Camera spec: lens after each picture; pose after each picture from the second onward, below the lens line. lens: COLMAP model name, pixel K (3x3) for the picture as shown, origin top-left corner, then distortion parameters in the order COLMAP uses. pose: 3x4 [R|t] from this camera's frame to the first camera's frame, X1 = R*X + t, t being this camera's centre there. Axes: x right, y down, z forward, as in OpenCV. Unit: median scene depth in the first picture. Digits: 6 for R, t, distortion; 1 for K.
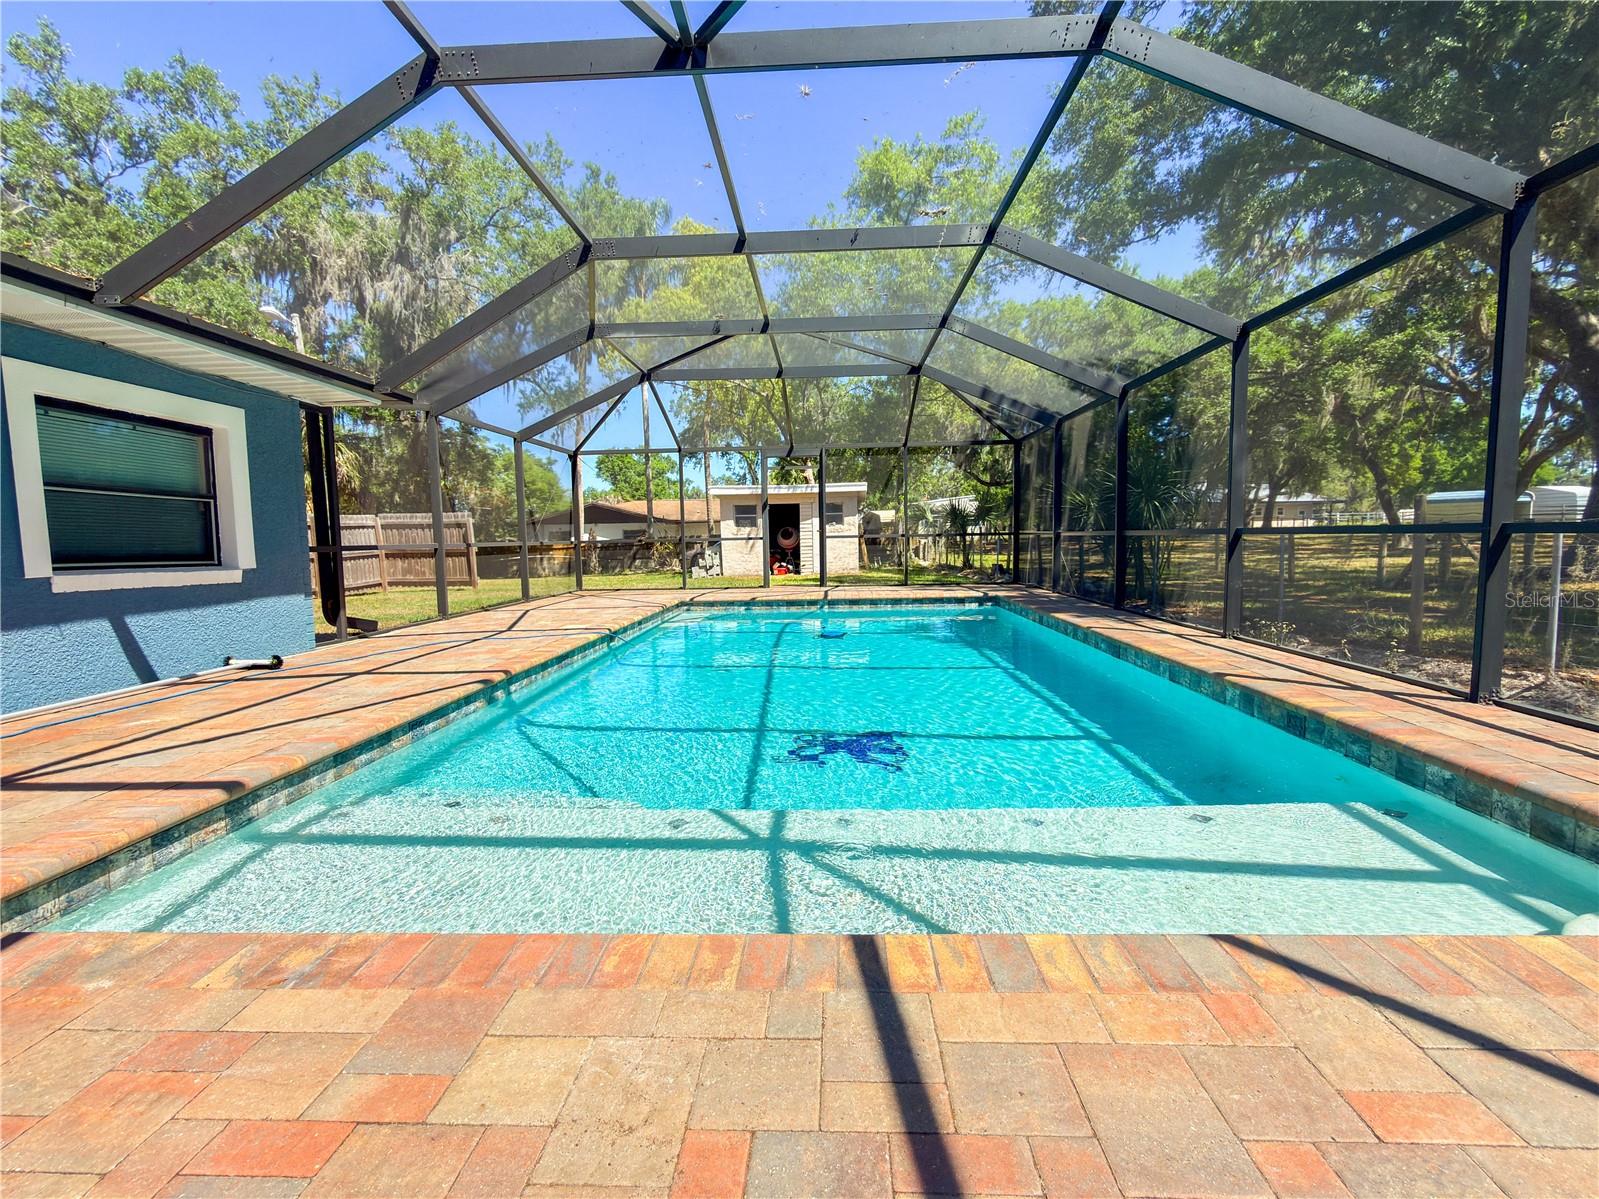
lens RADIAL K [[754.2, 0, 799.5], [0, 754.2, 599.5], [0, 0, 1]] dist [0.001777, -0.000016]
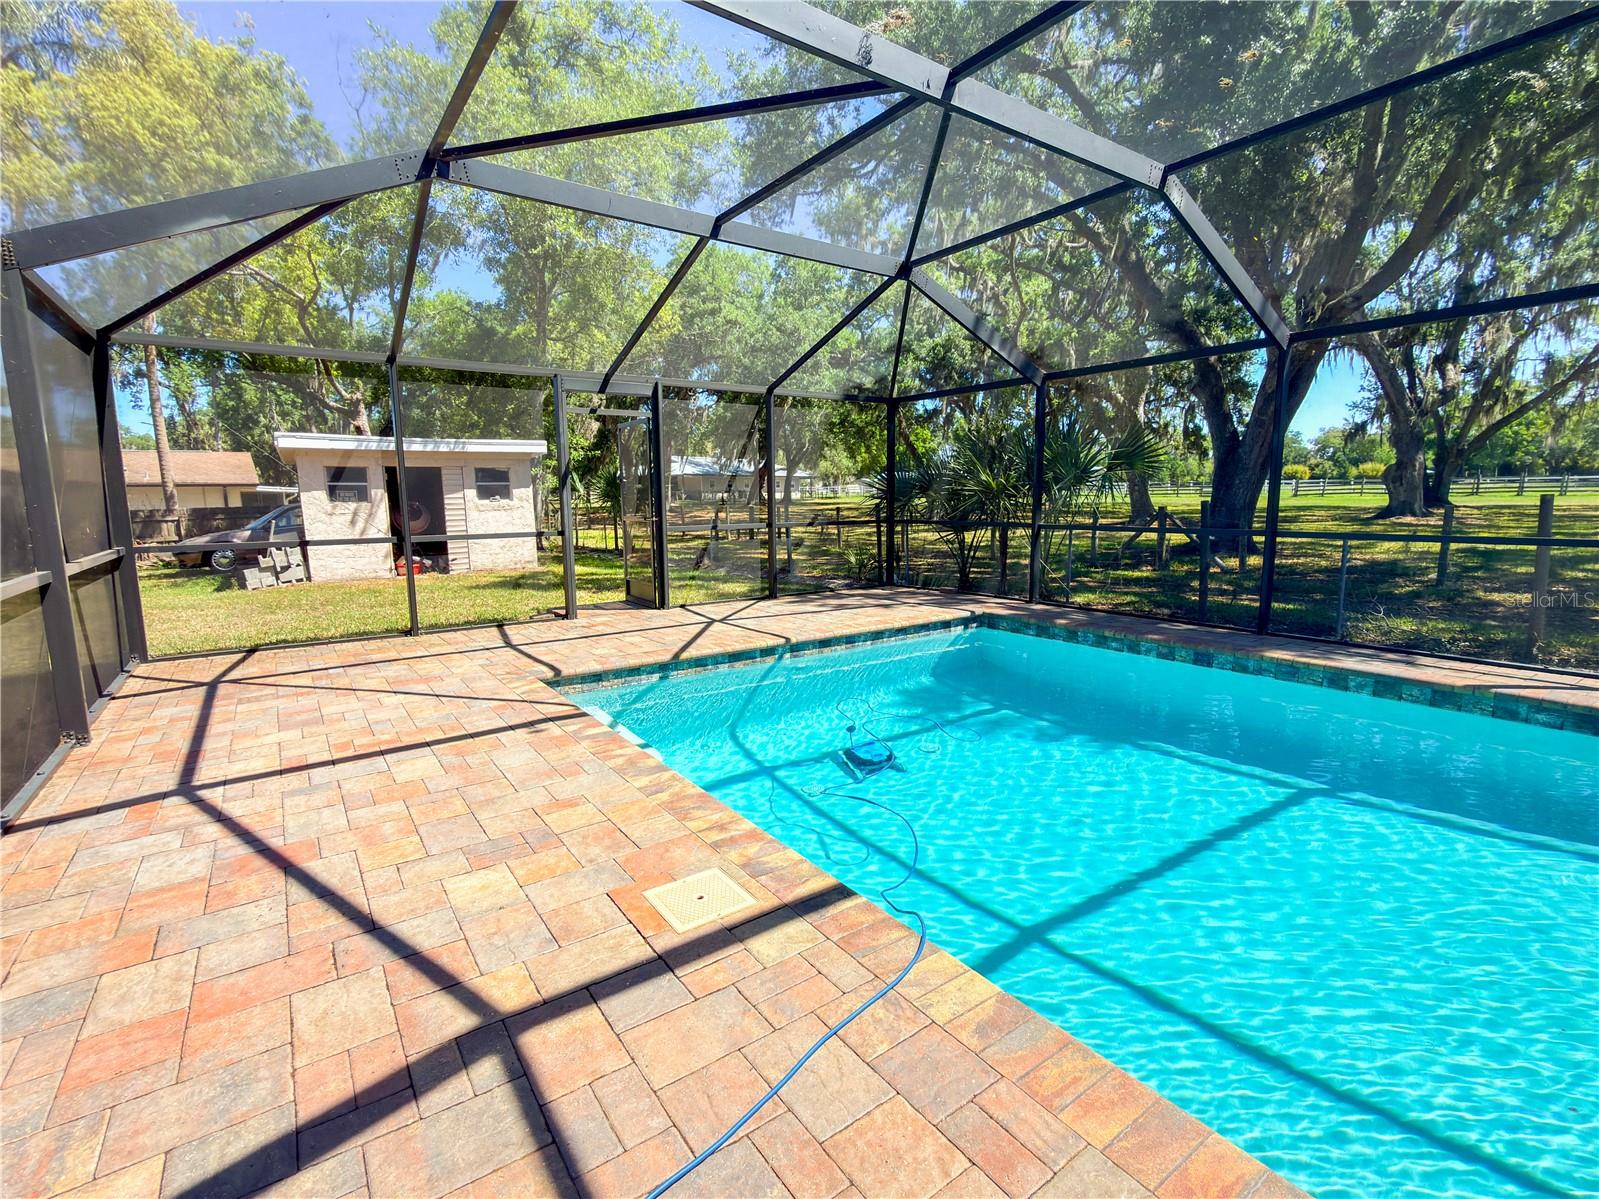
lens RADIAL K [[766.1, 0, 799.5], [0, 766.1, 599.5], [0, 0, 1]] dist [0.001129, 0.007787]
pose [[0.795362, -0.077436, 0.601168, -0.450920], [0.048961, 0.996773, 0.063617, -0.103649], [-0.604154, -0.021165, 0.796586, 0.720651]]
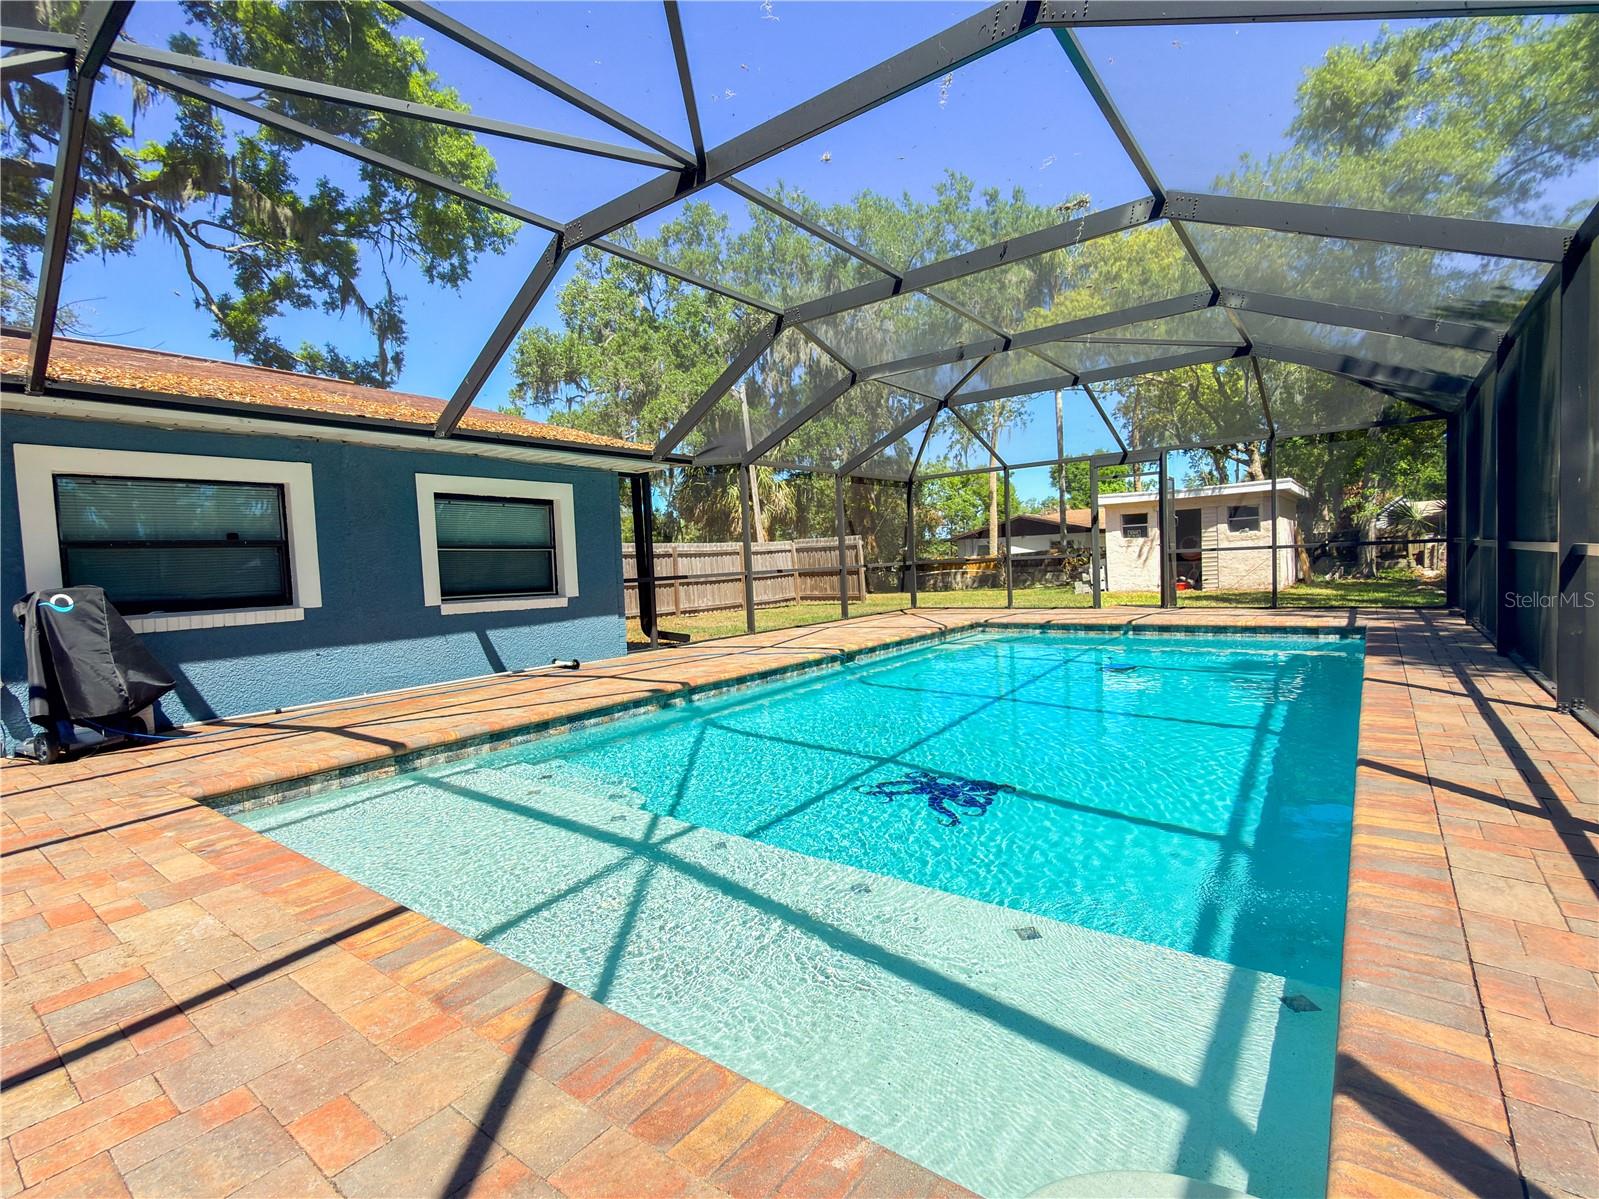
lens RADIAL K [[754.2, 0, 799.5], [0, 754.2, 599.5], [0, 0, 1]] dist [0.001777, -0.000016]
pose [[0.818858, 0.009095, -0.573923, 0.318118], [-0.016218, 0.999842, -0.007295, -0.023845], [0.573766, 0.015281, 0.818877, 0.065321]]
